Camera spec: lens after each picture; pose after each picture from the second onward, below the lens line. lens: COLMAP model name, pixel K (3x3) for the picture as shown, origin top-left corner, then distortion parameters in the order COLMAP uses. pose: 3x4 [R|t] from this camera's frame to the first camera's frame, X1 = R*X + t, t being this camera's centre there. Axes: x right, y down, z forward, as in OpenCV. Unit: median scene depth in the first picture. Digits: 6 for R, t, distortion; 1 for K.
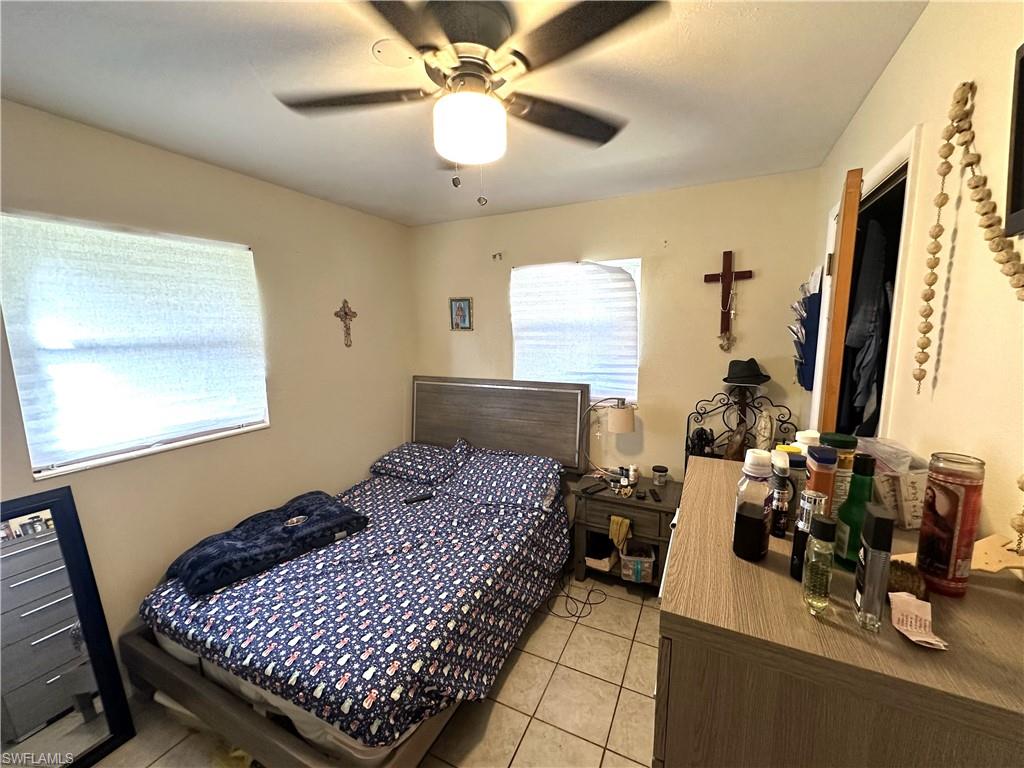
lens RADIAL K [[408.1, 0, 510.8], [0, 408.1, 383.7], [0, 0, 1]] dist [-0.001993, 0.000072]
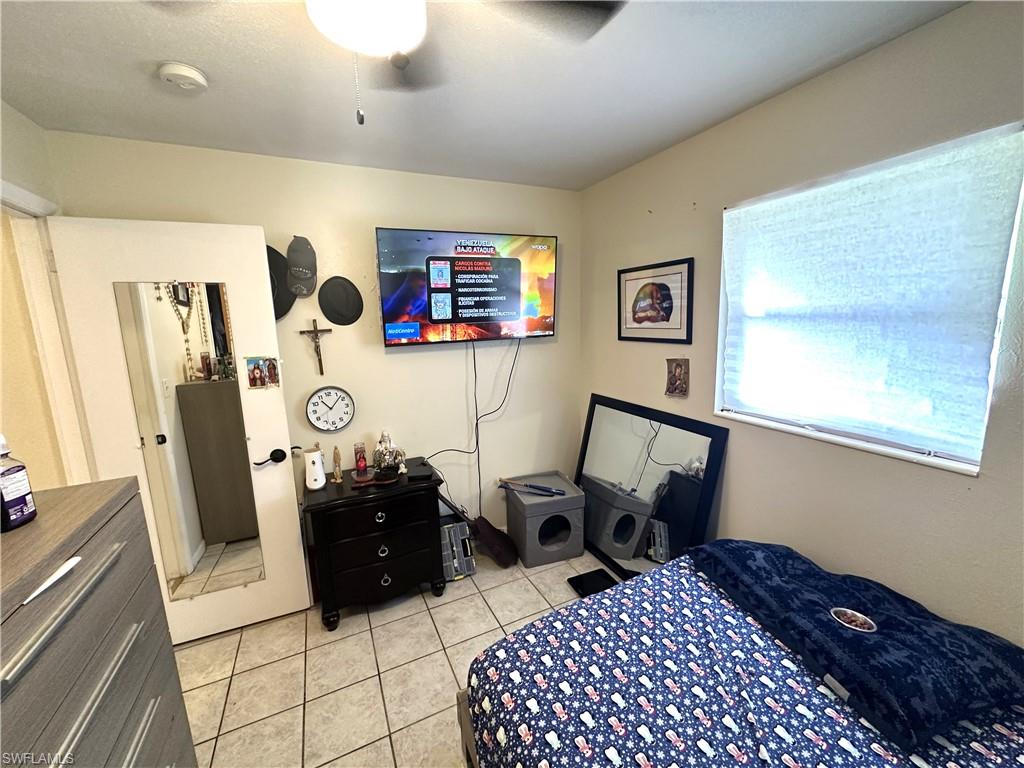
lens RADIAL K [[408.1, 0, 510.8], [0, 408.1, 383.7], [0, 0, 1]] dist [-0.001993, 0.000072]
pose [[-0.611702, 0.159323, -0.774878, 0.207620], [-0.073993, 0.963693, 0.256557, -0.124461], [0.787620, 0.214272, -0.577704, 0.989241]]
